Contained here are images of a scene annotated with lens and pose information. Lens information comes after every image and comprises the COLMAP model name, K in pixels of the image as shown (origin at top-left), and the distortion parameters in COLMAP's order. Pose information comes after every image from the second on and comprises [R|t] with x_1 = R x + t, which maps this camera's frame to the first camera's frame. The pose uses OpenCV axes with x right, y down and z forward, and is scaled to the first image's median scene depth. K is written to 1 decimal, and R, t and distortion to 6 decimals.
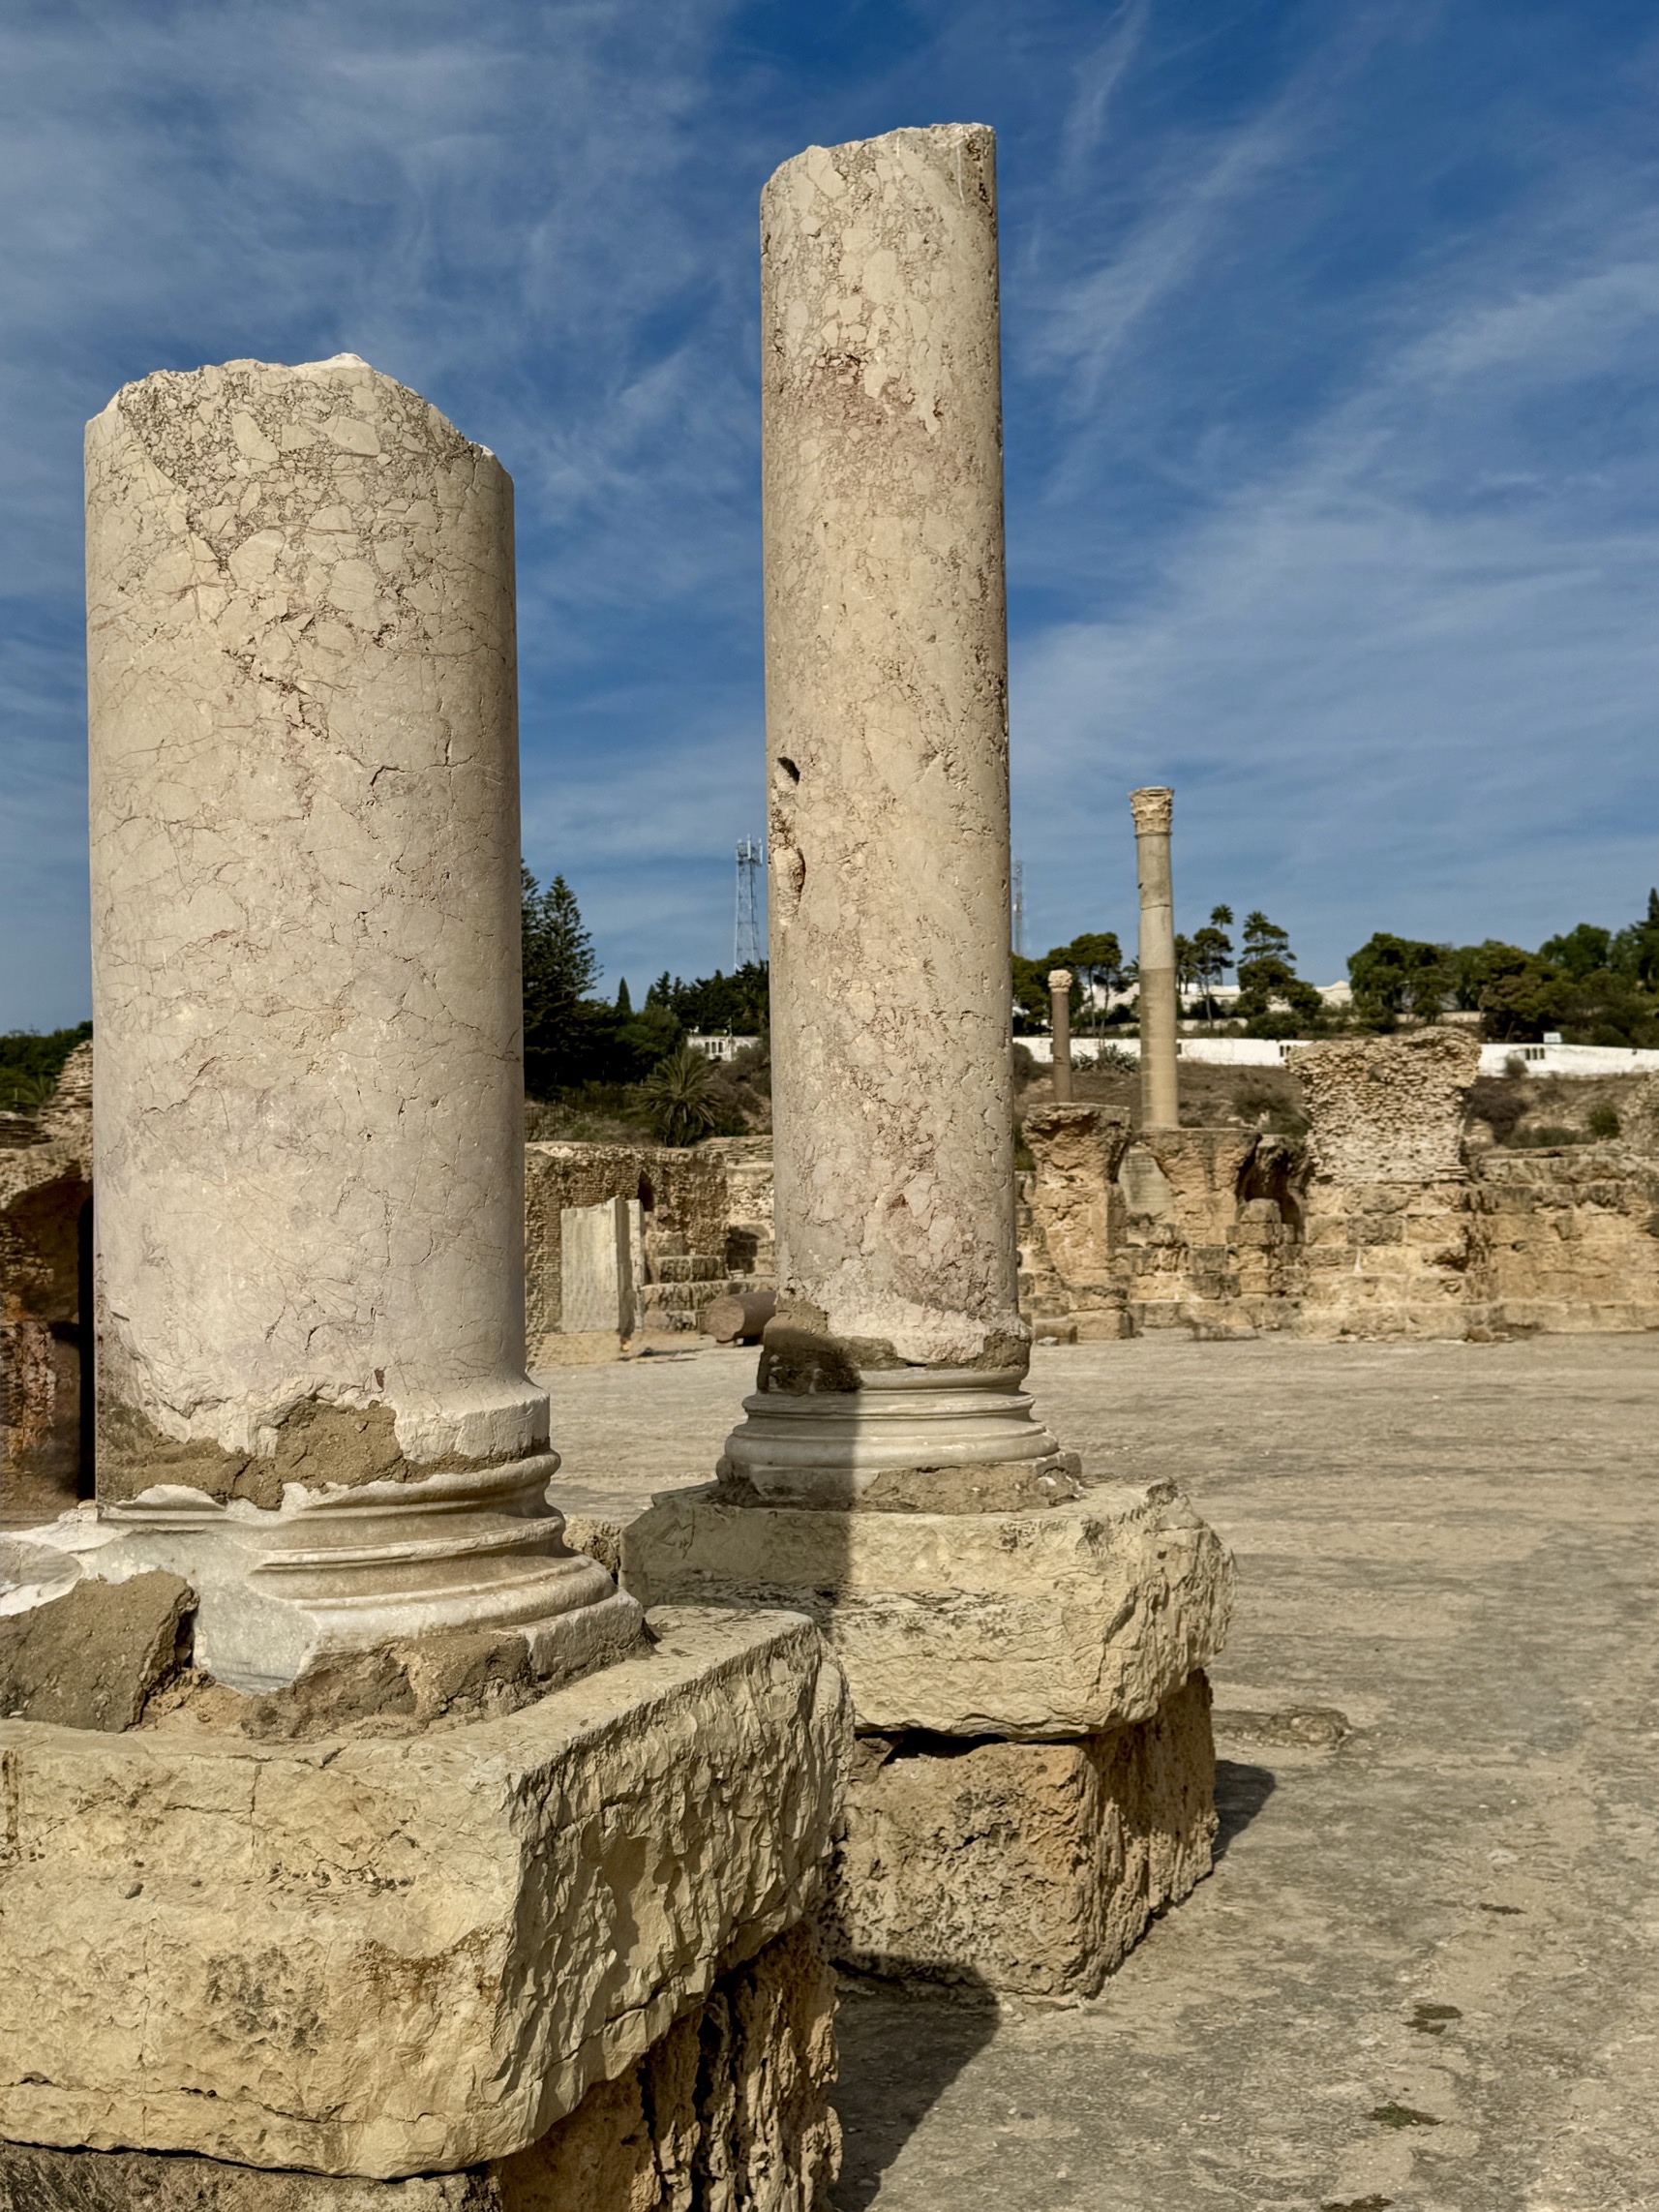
lens RADIAL K [[2440.9, 0, 828.0], [0, 2440.9, 1116.8], [0, 0, 1]] dist [0.143675, 0.000000]
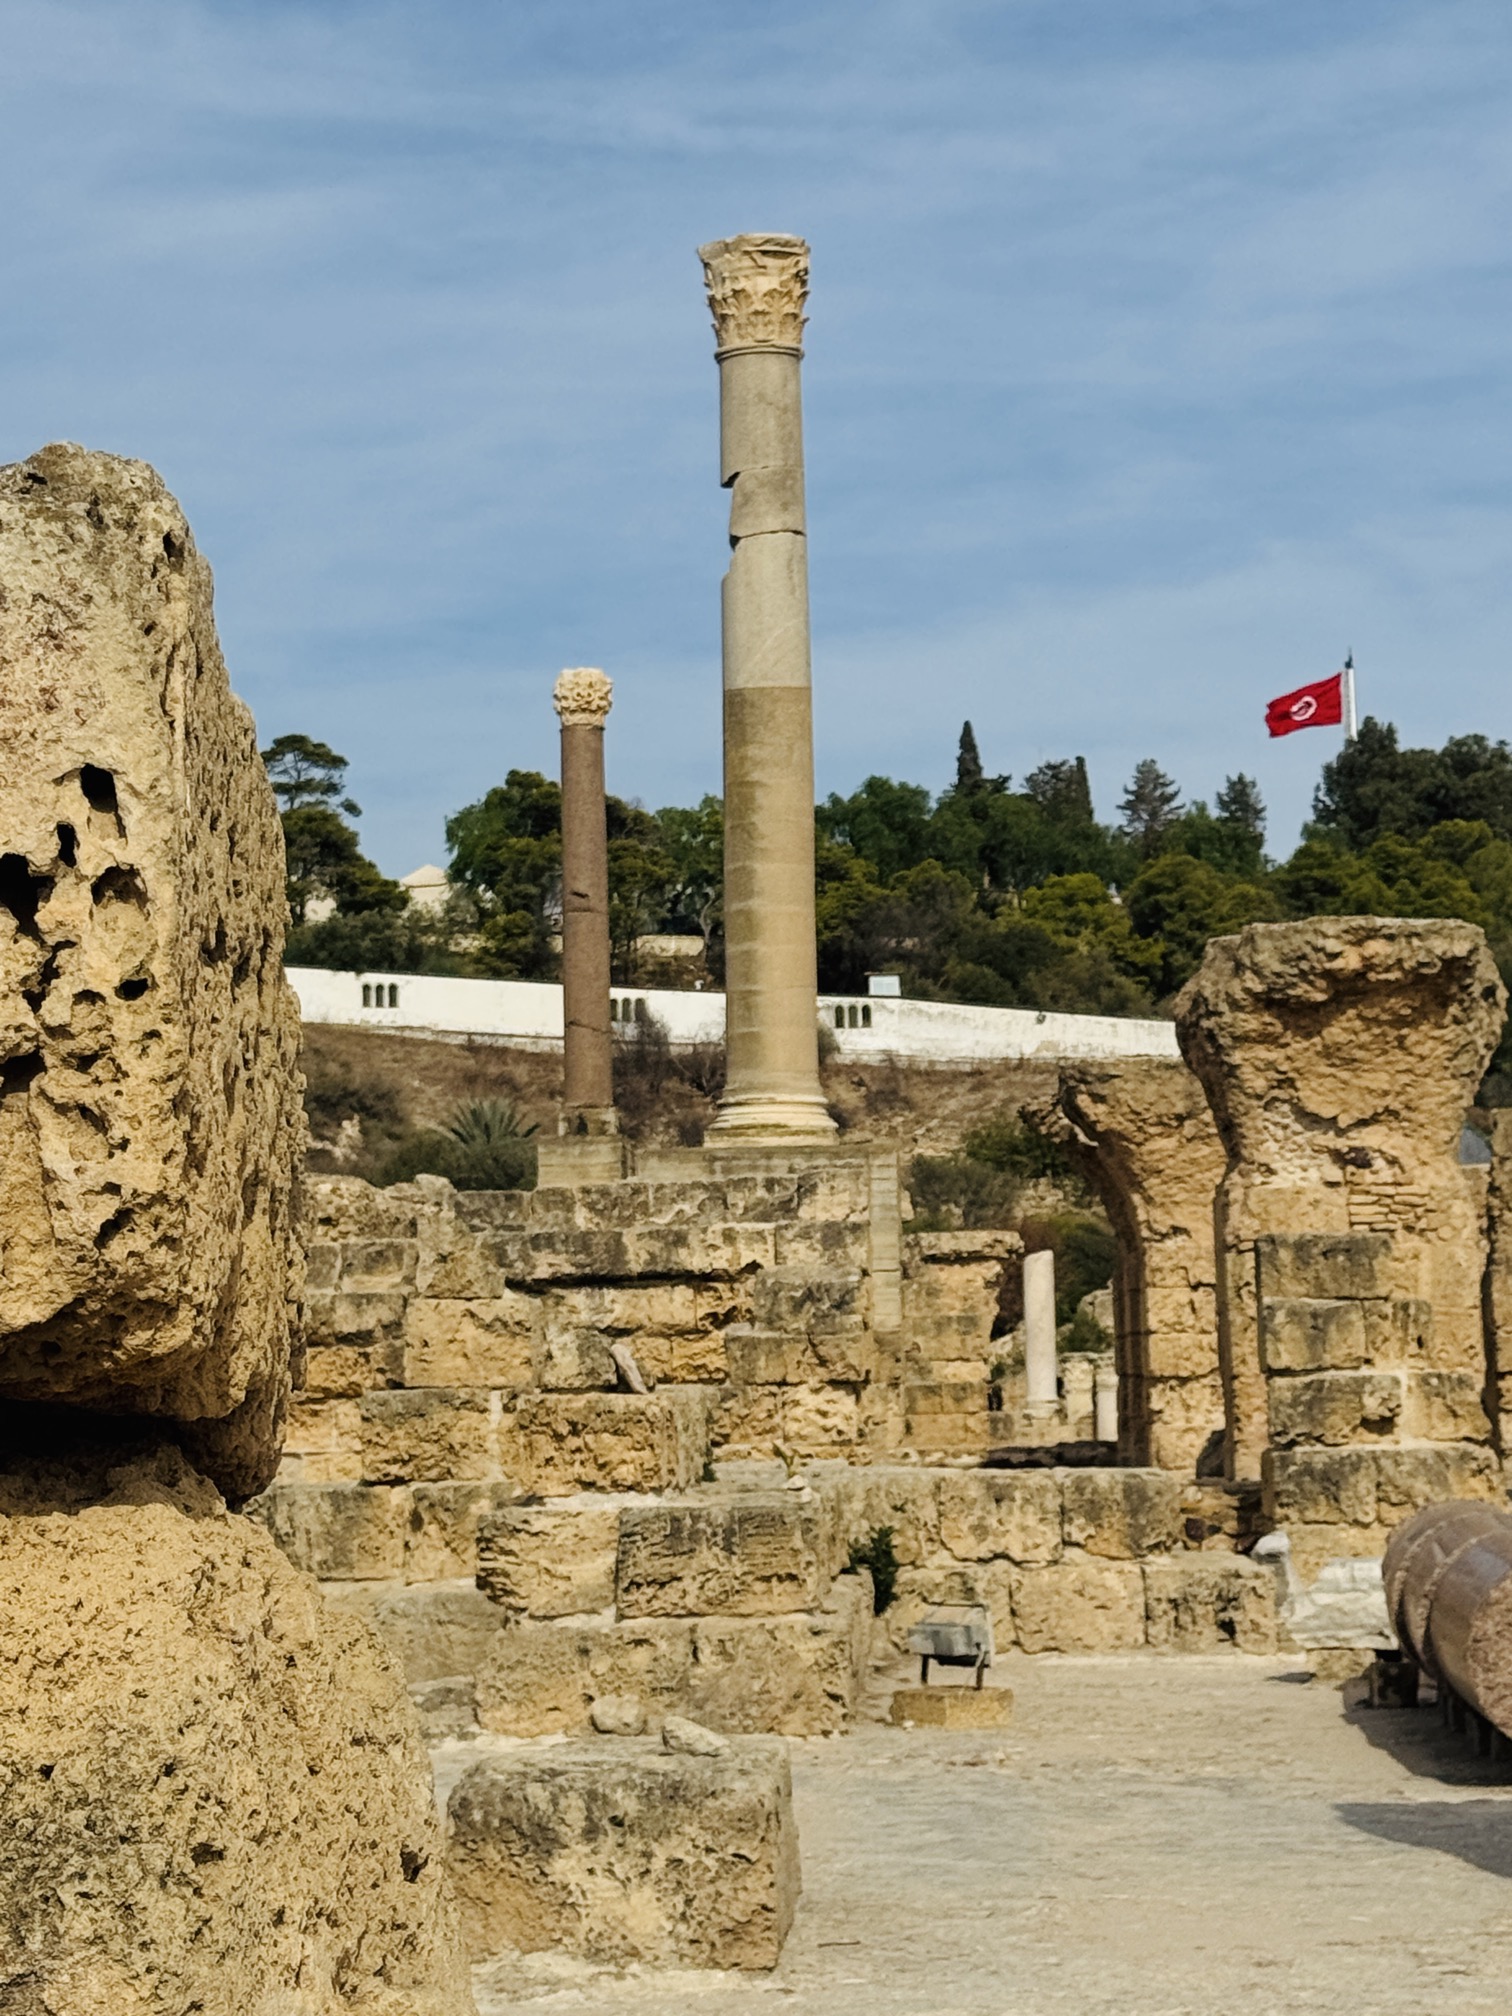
lens RADIAL K [[4615.3, 0, 756.0], [0, 4615.3, 1011.9], [0, 0, 1]] dist [0.318124, 0.000000]
pose [[0.941756, 0.029461, 0.335005, -0.049494], [-0.018499, 0.999185, -0.035867, 0.008014], [-0.335789, 0.027581, 0.941533, 0.121439]]
